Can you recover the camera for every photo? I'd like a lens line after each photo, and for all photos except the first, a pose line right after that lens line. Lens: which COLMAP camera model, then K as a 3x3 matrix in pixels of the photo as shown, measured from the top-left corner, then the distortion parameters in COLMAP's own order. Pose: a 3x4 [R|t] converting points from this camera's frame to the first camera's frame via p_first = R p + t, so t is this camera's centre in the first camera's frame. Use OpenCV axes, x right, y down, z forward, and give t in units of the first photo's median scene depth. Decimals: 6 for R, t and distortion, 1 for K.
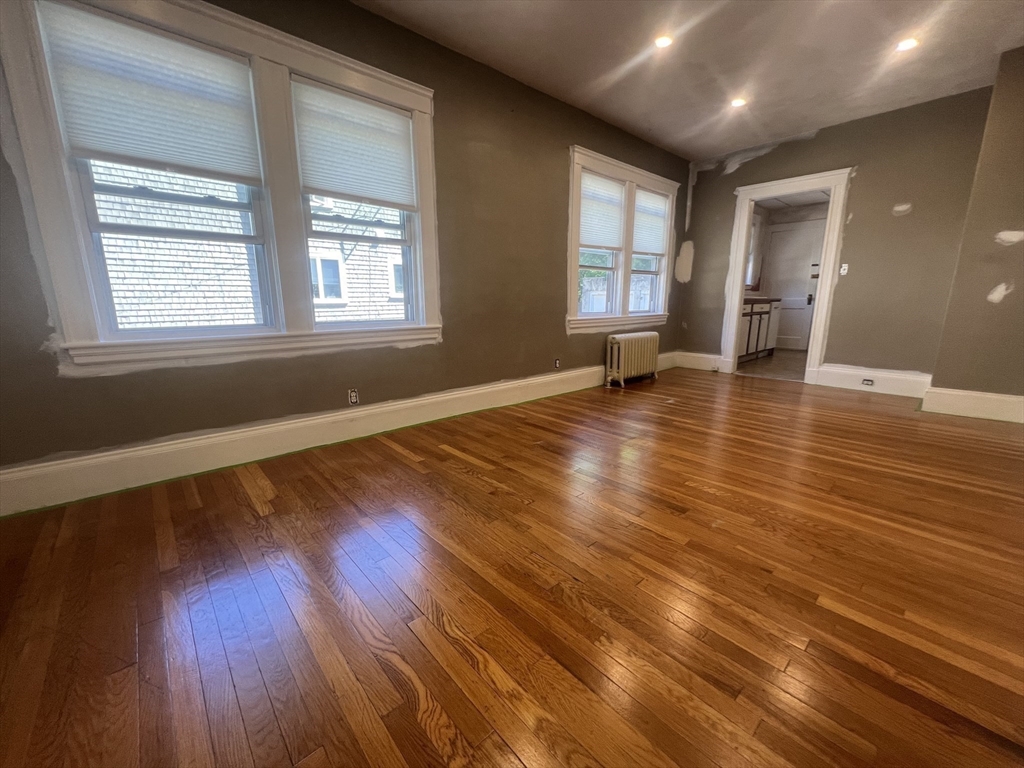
lens RADIAL K [[406.5, 0, 519.2], [0, 406.5, 381.5], [0, 0, 1]] dist [0.012143, -0.000040]
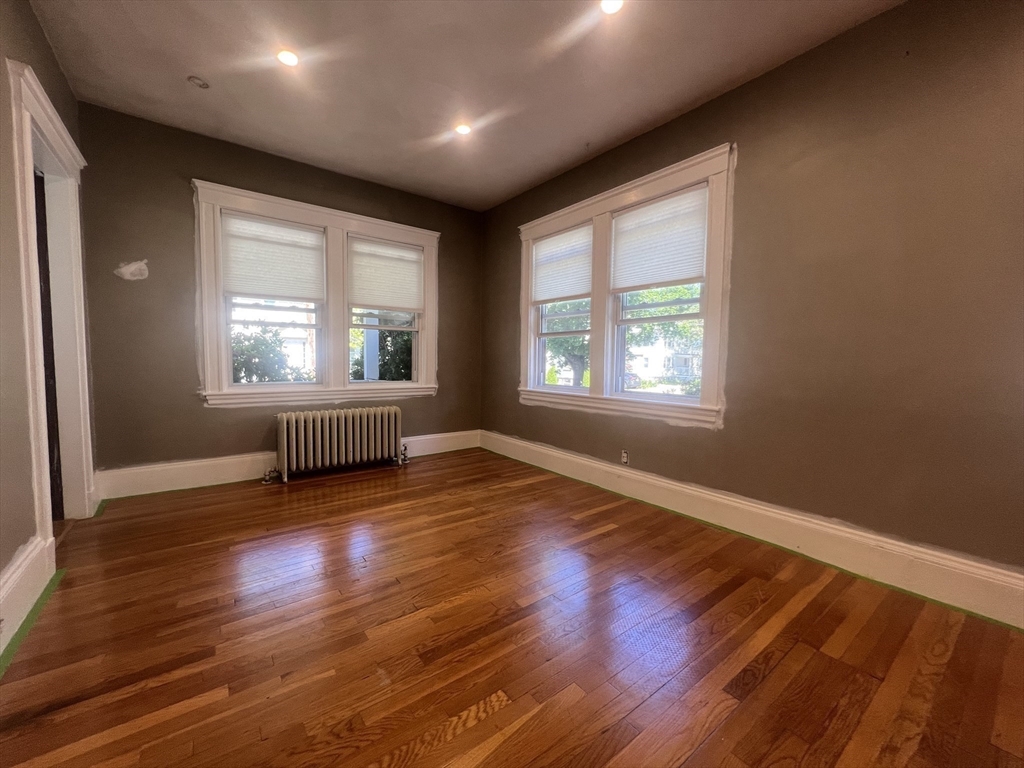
lens RADIAL K [[419.6, 0, 518.7], [0, 419.6, 386.2], [0, 0, 1]] dist [-0.002728, -0.000189]
pose [[-0.080462, 0.064222, -0.994687, 0.754241], [-0.212515, 0.973872, 0.080069, -0.183317], [0.973840, 0.217828, -0.064712, 0.739569]]
